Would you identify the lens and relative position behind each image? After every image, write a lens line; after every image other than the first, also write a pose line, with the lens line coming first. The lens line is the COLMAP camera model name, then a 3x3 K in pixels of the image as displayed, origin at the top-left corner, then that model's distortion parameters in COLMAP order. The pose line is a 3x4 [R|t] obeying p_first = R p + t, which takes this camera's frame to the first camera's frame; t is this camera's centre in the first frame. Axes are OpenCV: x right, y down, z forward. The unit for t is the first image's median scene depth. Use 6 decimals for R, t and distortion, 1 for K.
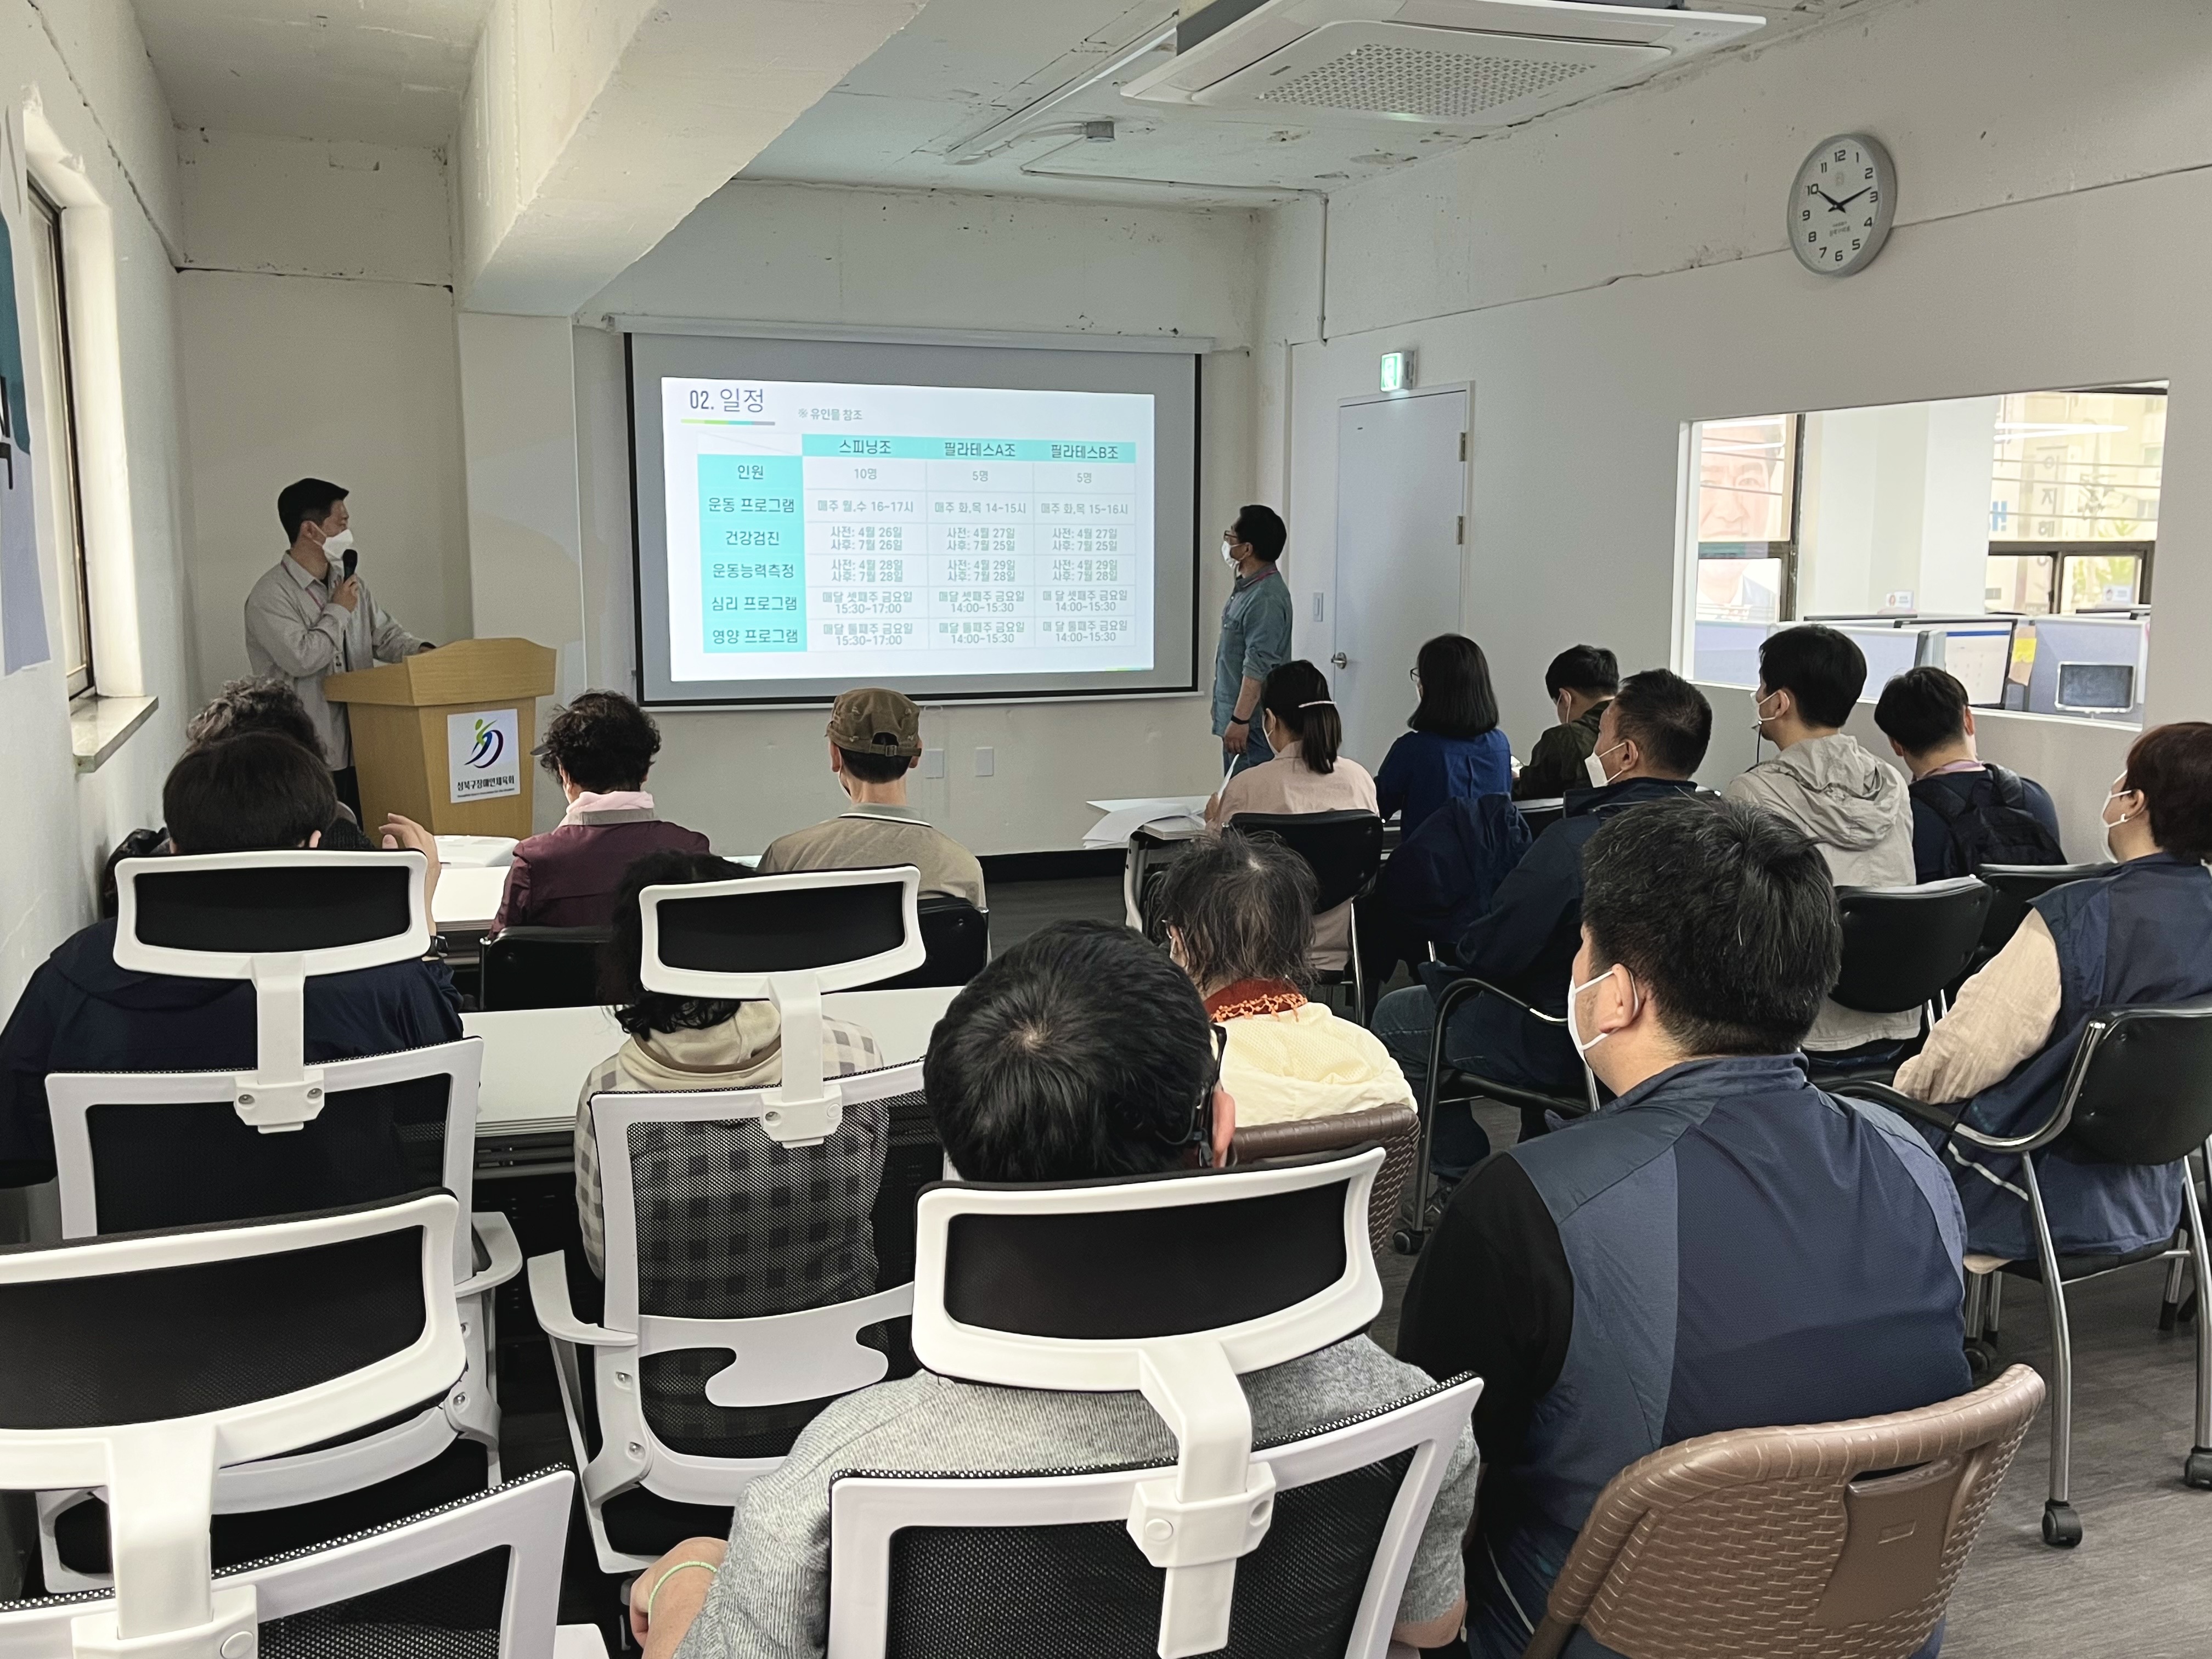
lens RADIAL K [[2021.6, 0, 1090.4], [0, 2021.6, 828.7], [0, 0, 1]] dist [0.068254, -0.126238]
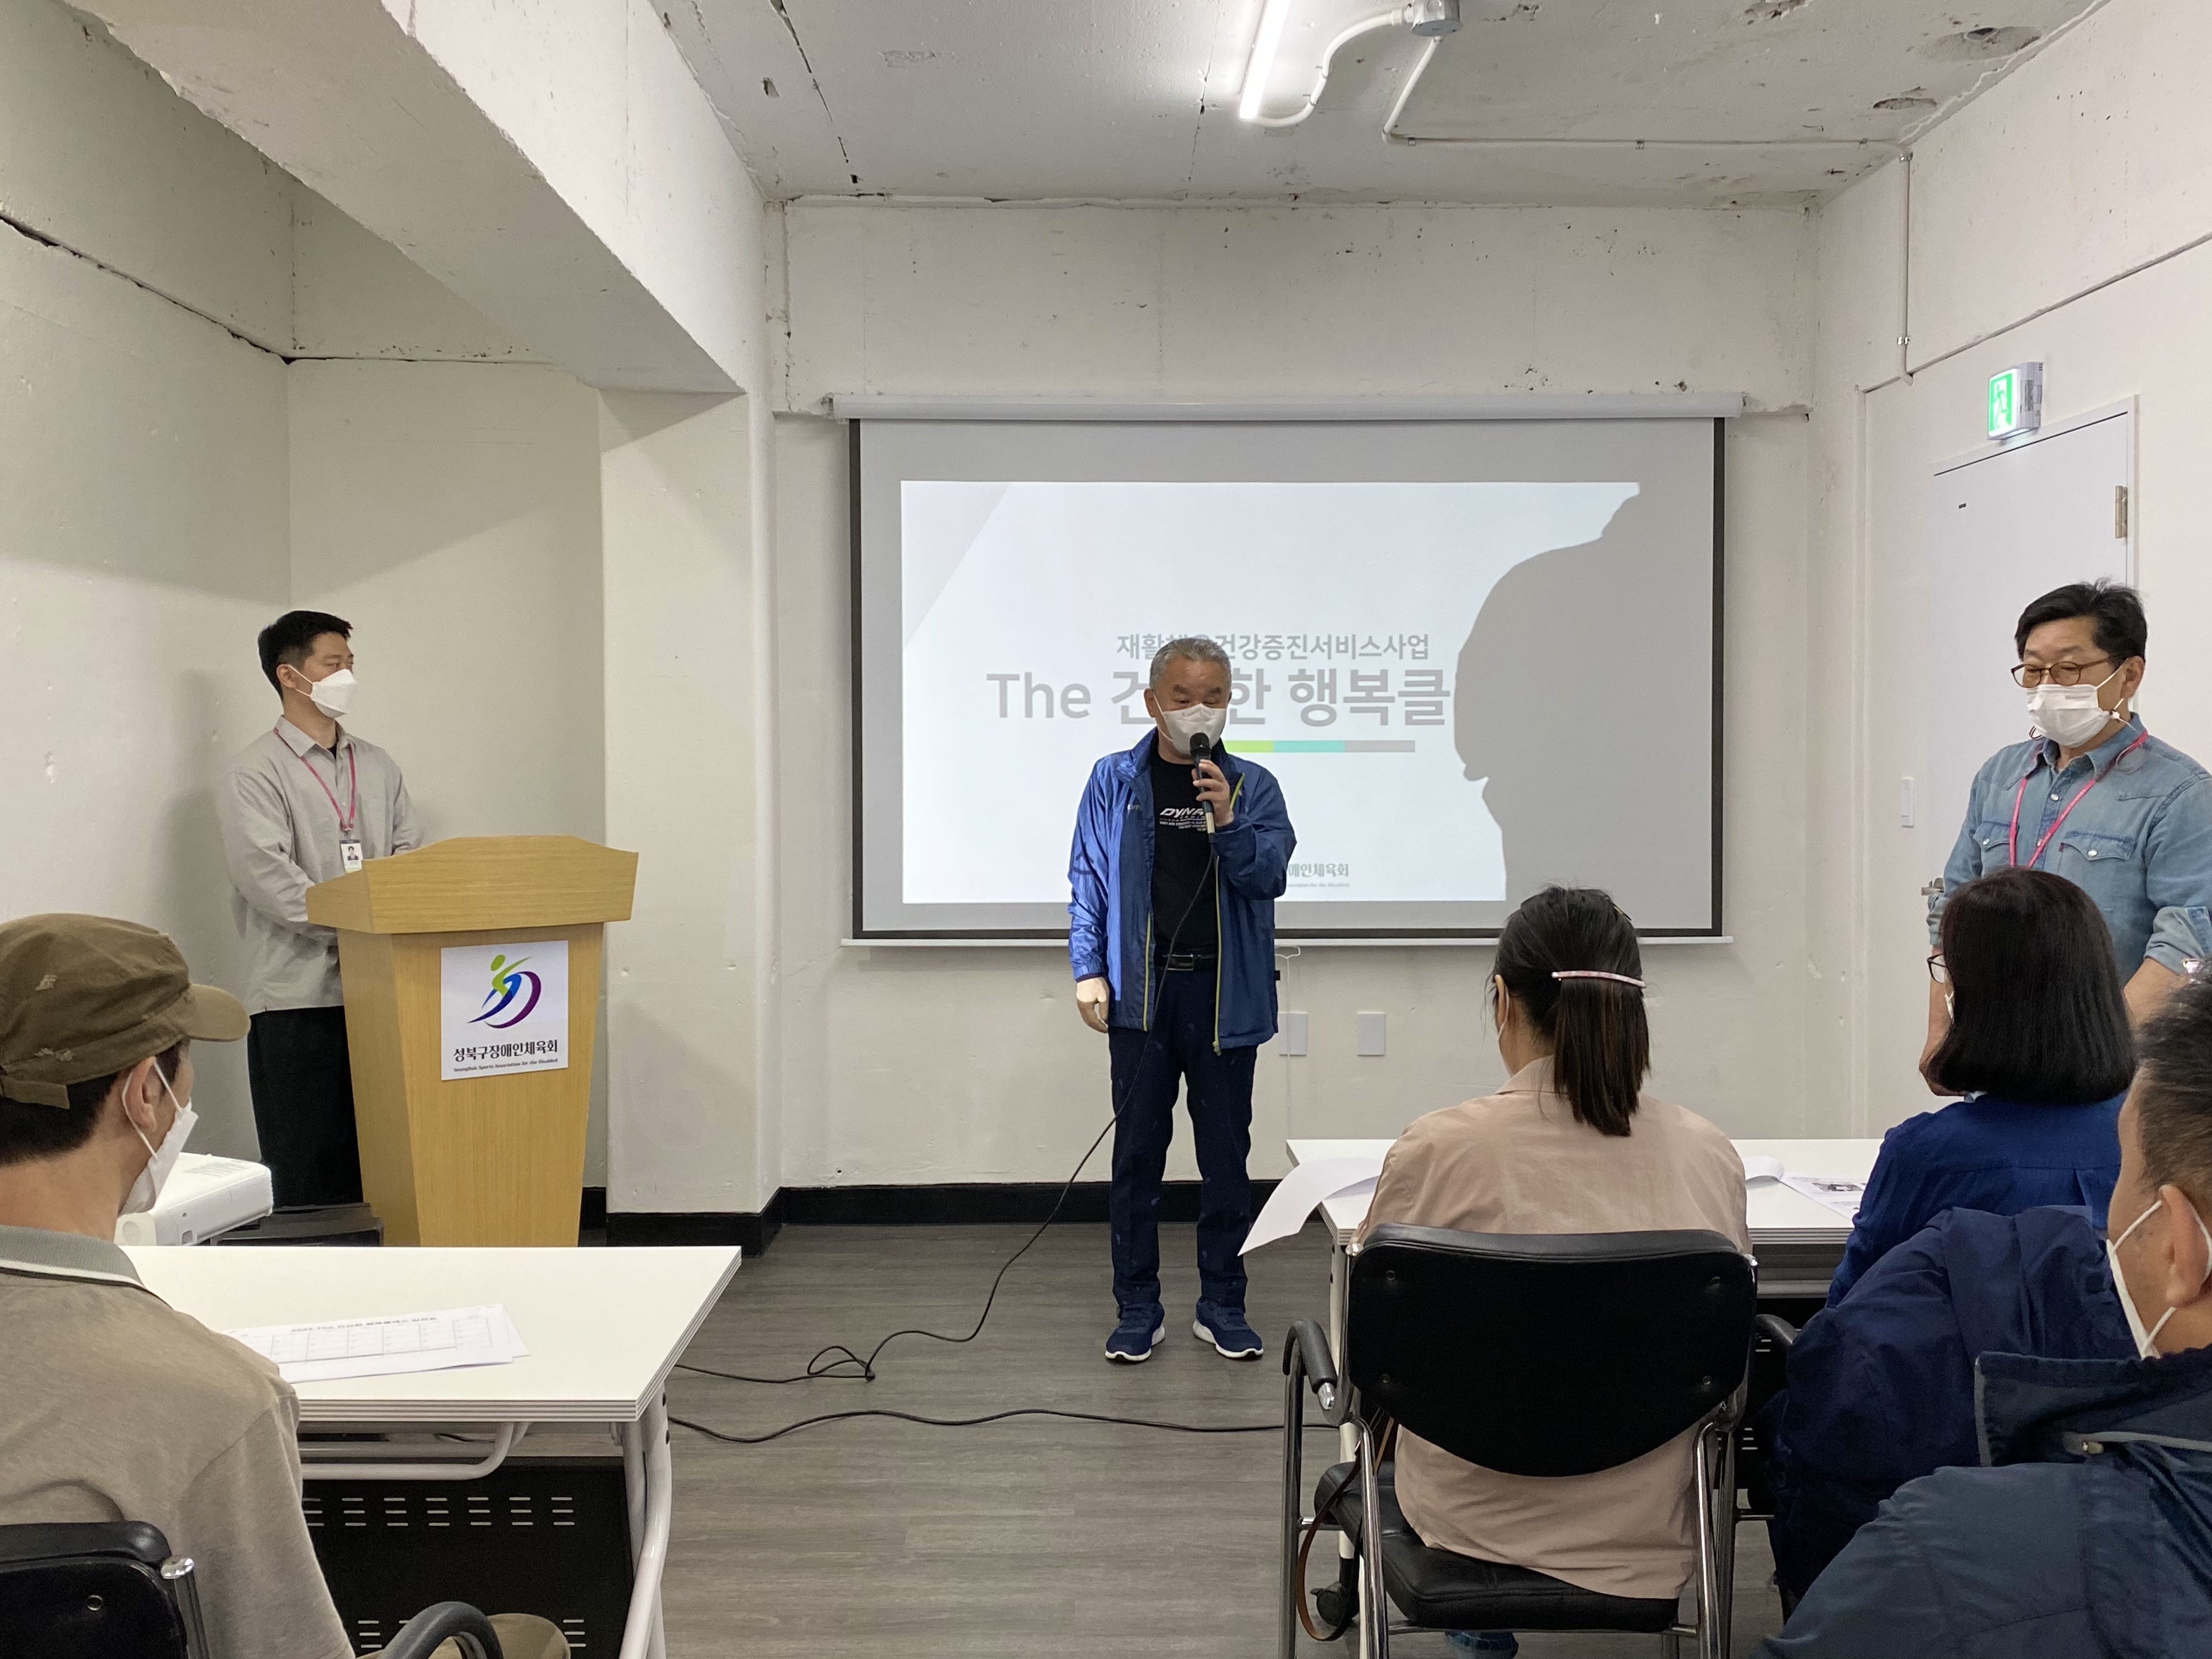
lens RADIAL K [[2134.6, 0, 1104.6], [0, 2134.6, 789.7], [0, 0, 1]] dist [0.093060, -0.236863]
pose [[0.941289, 0.002885, -0.337588, 0.128777], [-0.045565, 0.991900, -0.118571, -0.032916], [0.334512, 0.126992, 0.933796, 0.393184]]
